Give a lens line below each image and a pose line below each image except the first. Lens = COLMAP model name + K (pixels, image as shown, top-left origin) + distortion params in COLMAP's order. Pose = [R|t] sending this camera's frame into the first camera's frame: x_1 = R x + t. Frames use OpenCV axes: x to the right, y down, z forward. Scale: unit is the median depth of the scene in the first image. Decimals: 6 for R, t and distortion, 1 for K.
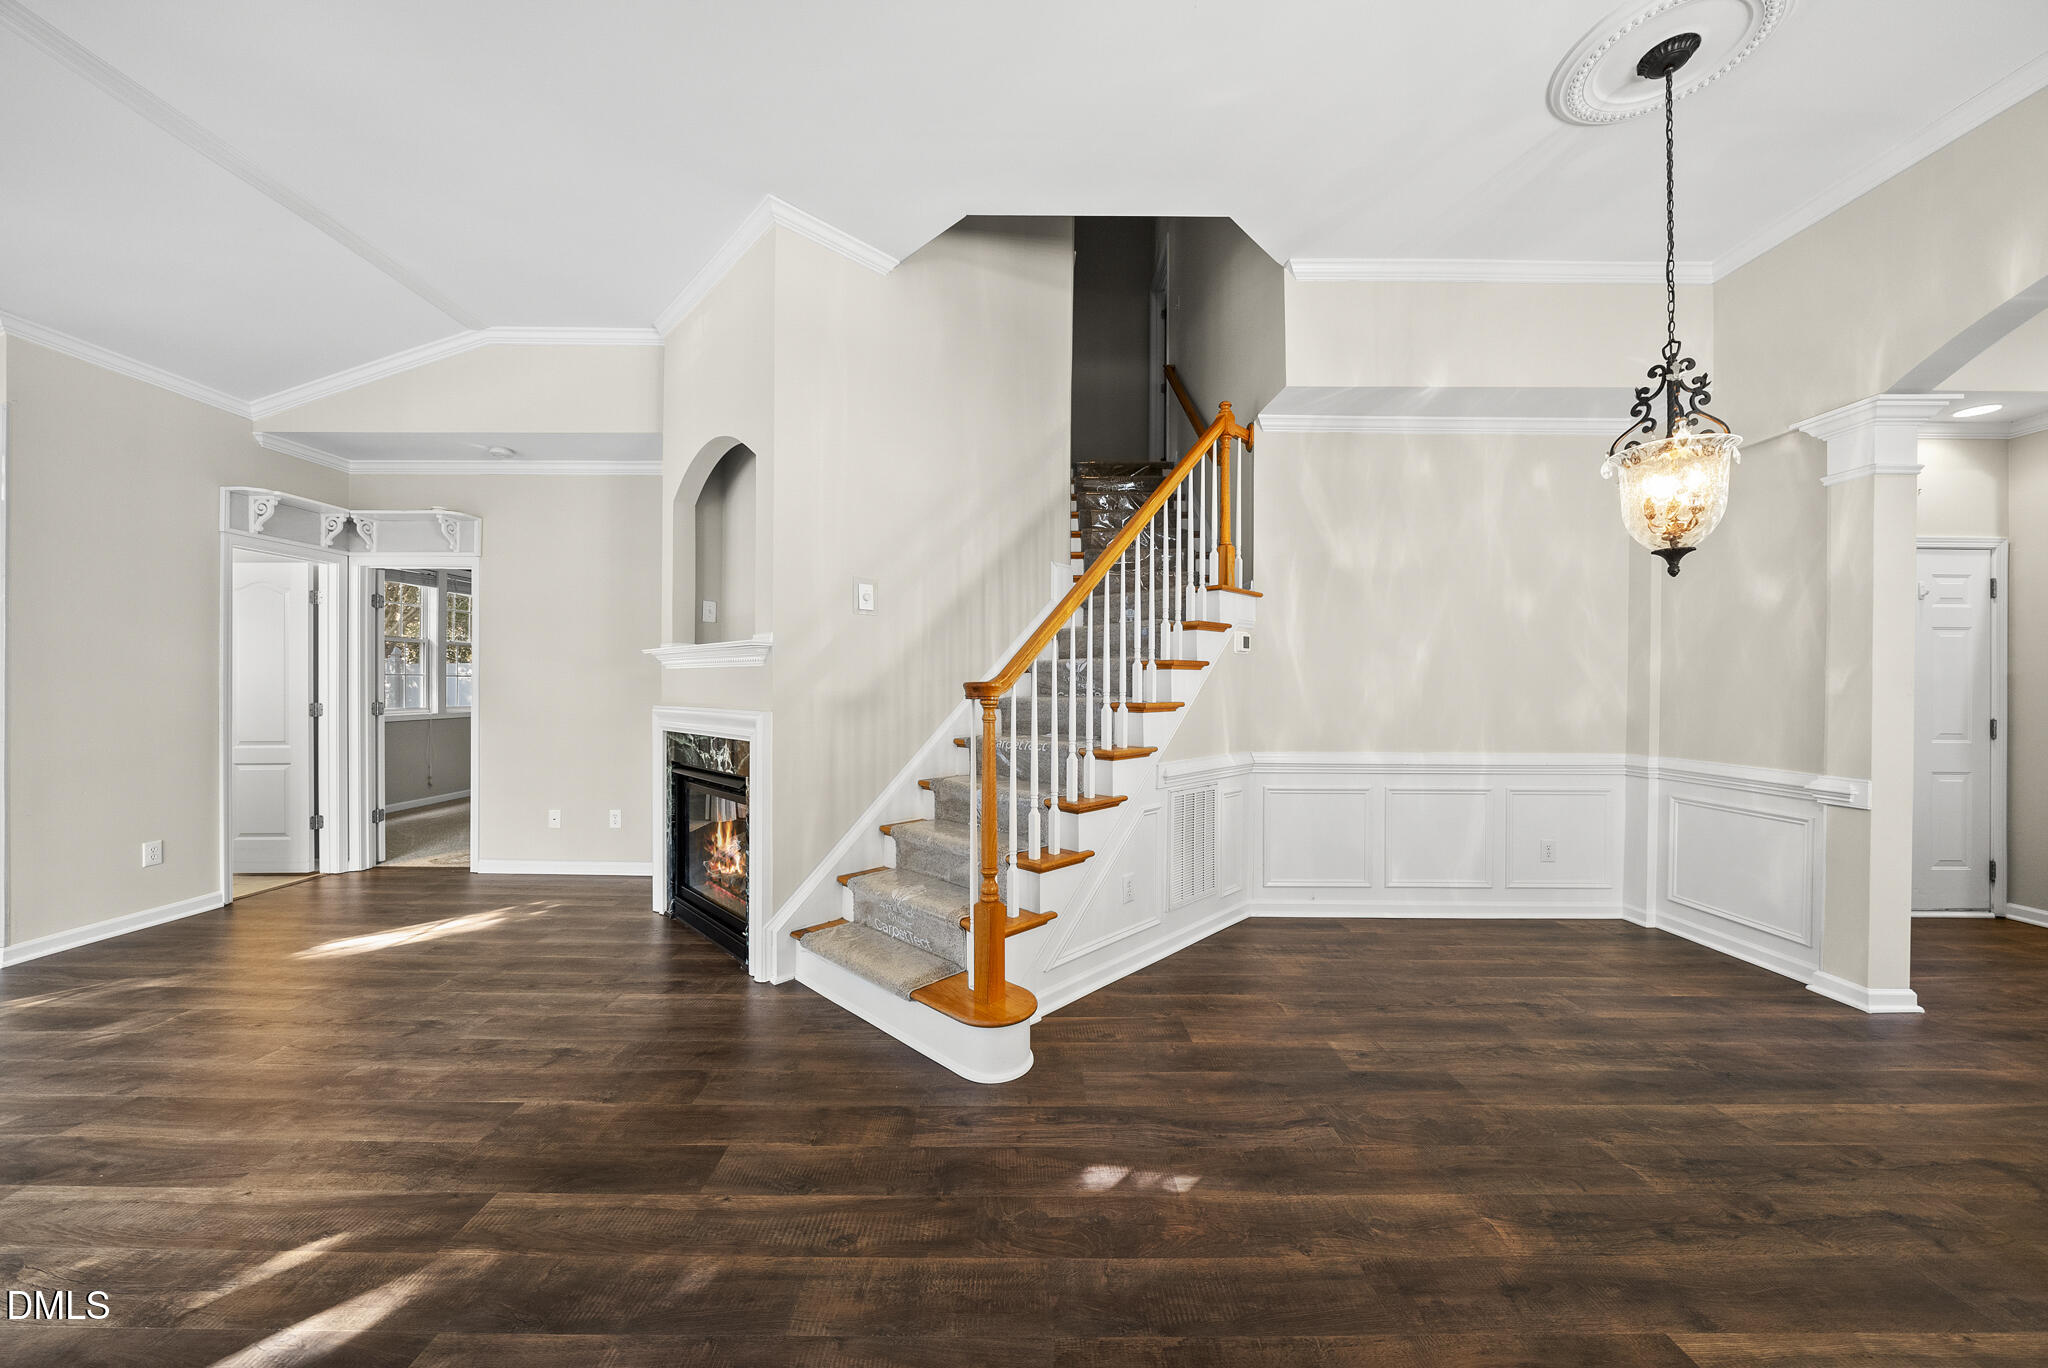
lens RADIAL K [[706.5, 0, 1017.9], [0, 706.5, 683.6], [0, 0, 1]] dist [-0.008642, 0.000631]
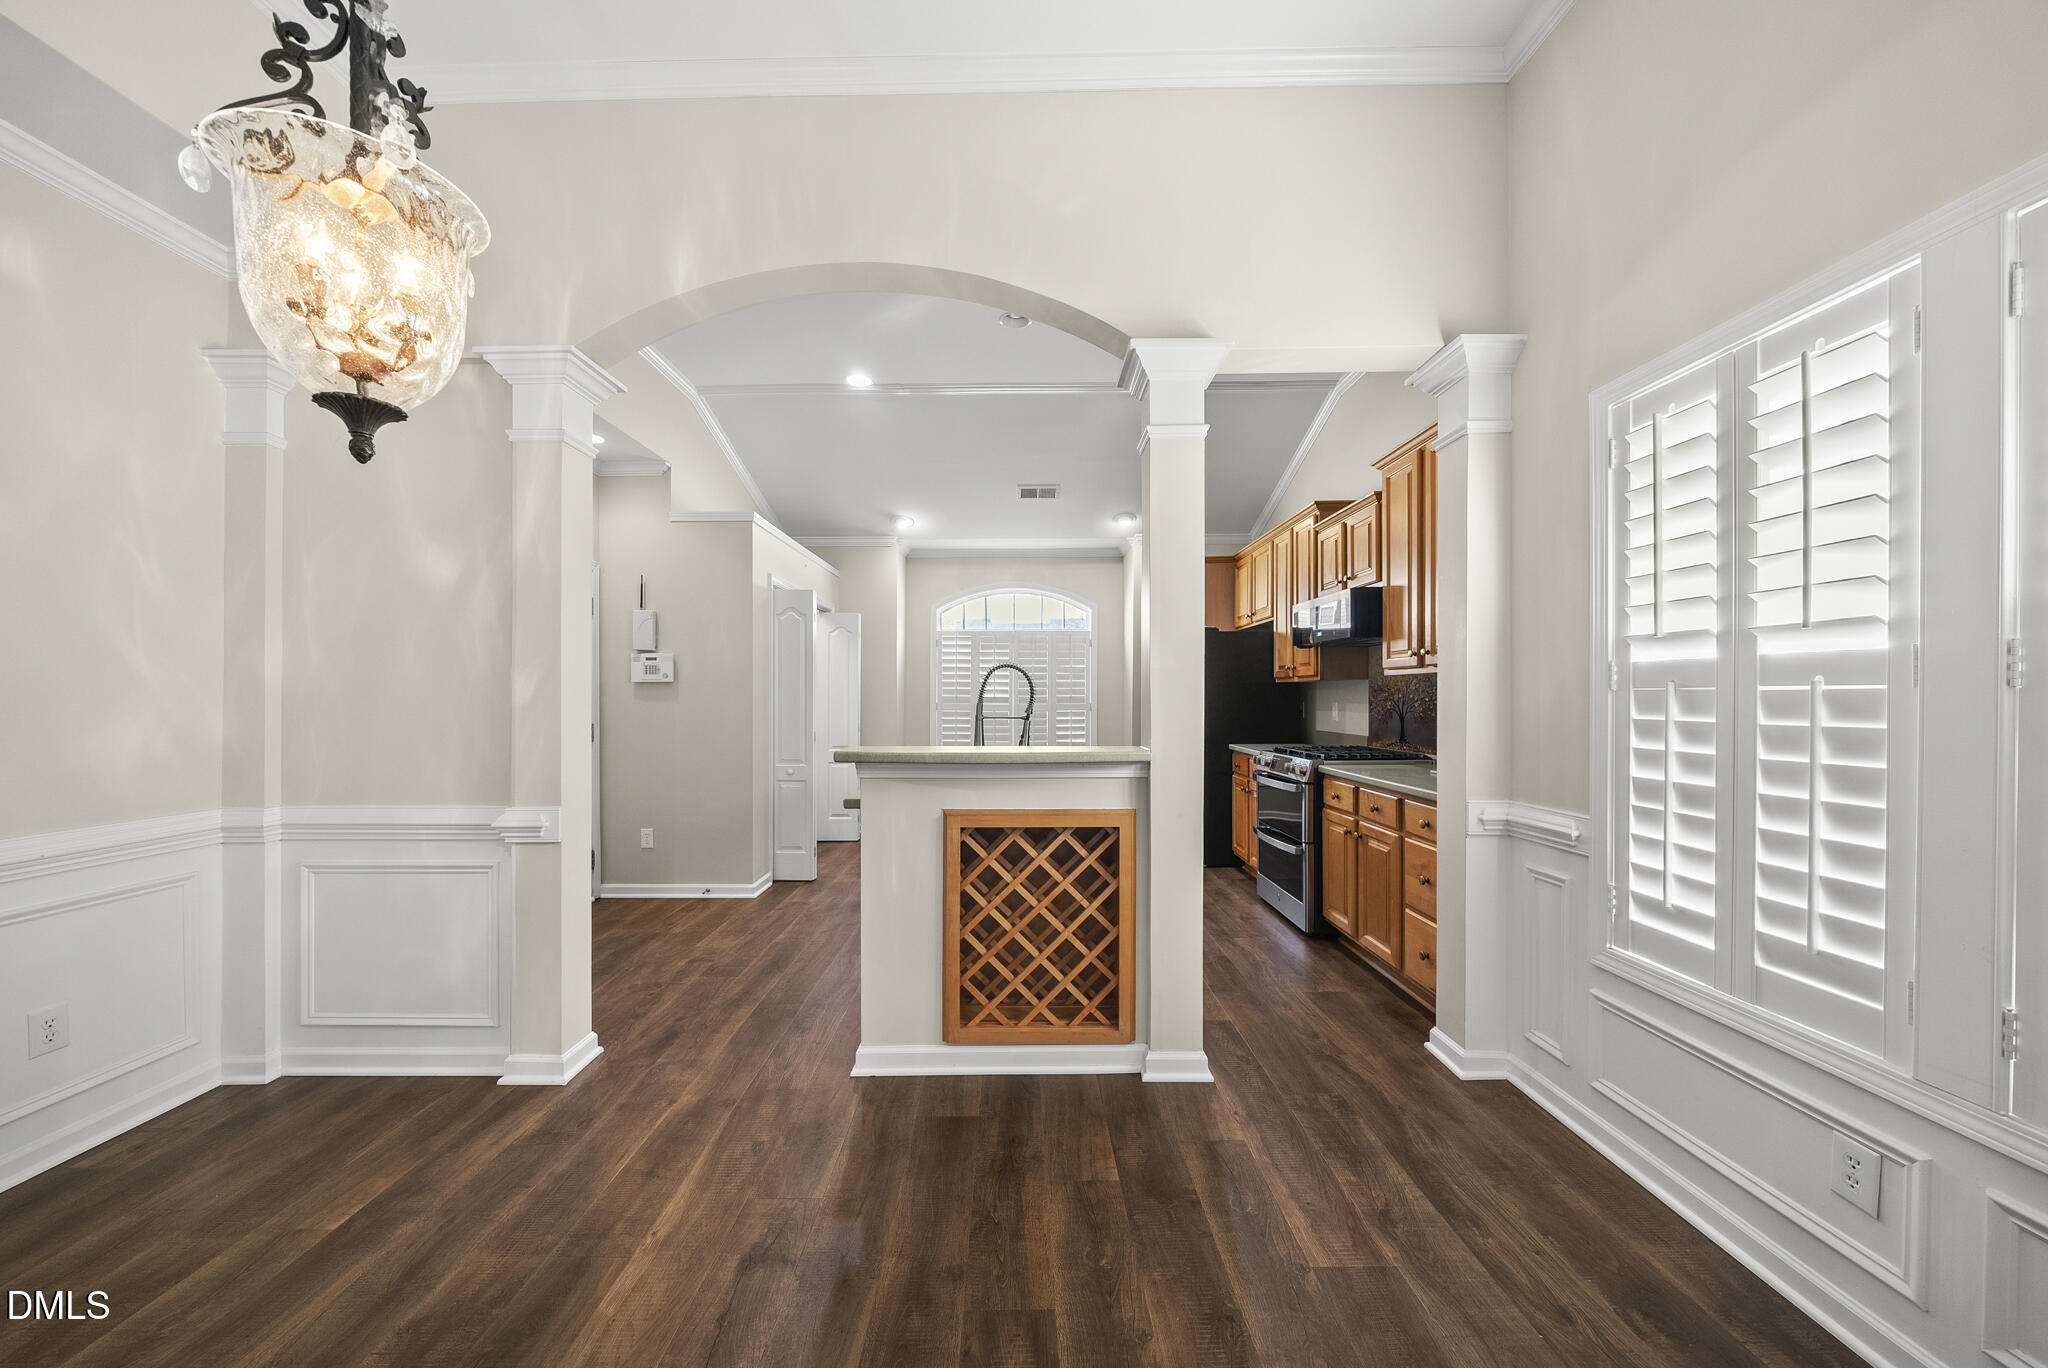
lens RADIAL K [[706.5, 0, 1014.6], [0, 706.5, 700.3], [0, 0, 1]] dist [-0.008642, 0.000631]
pose [[-0.005858, -0.010329, 0.999929, 0.273938], [-0.000565, 0.999947, 0.010326, 0.001349], [-0.999983, -0.000505, -0.005864, 0.336506]]
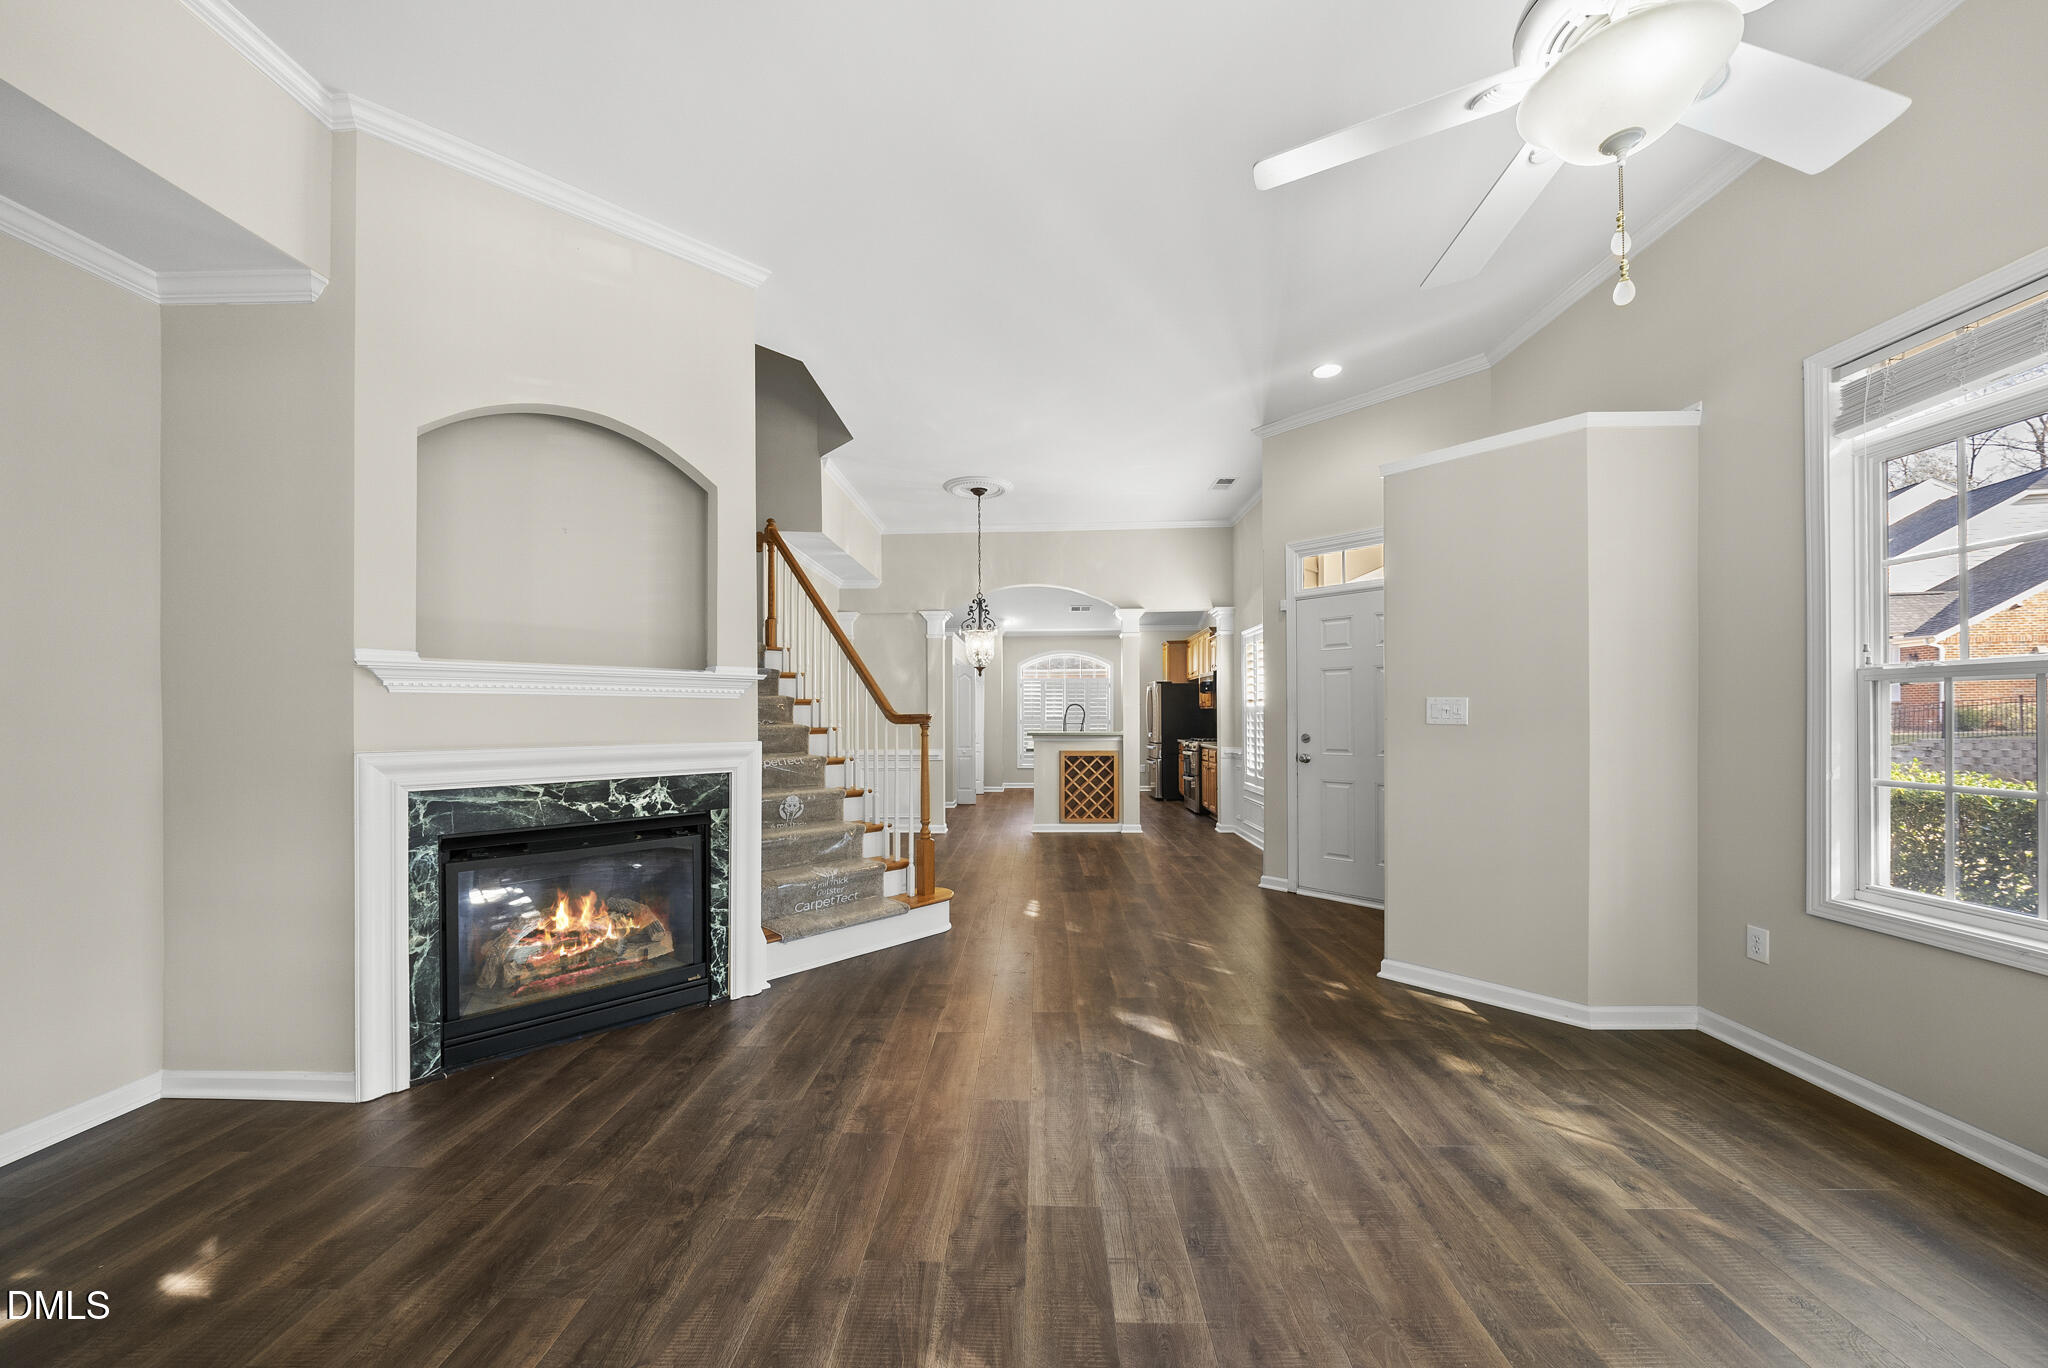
lens RADIAL K [[706.5, 0, 1026.4], [0, 706.5, 718.6], [0, 0, 1]] dist [-0.008642, 0.000631]
pose [[0.016115, -0.007242, 0.999844, -1.147861], [0.001492, 0.999973, 0.007219, -0.002238], [-0.999869, 0.001376, 0.016125, 0.459075]]
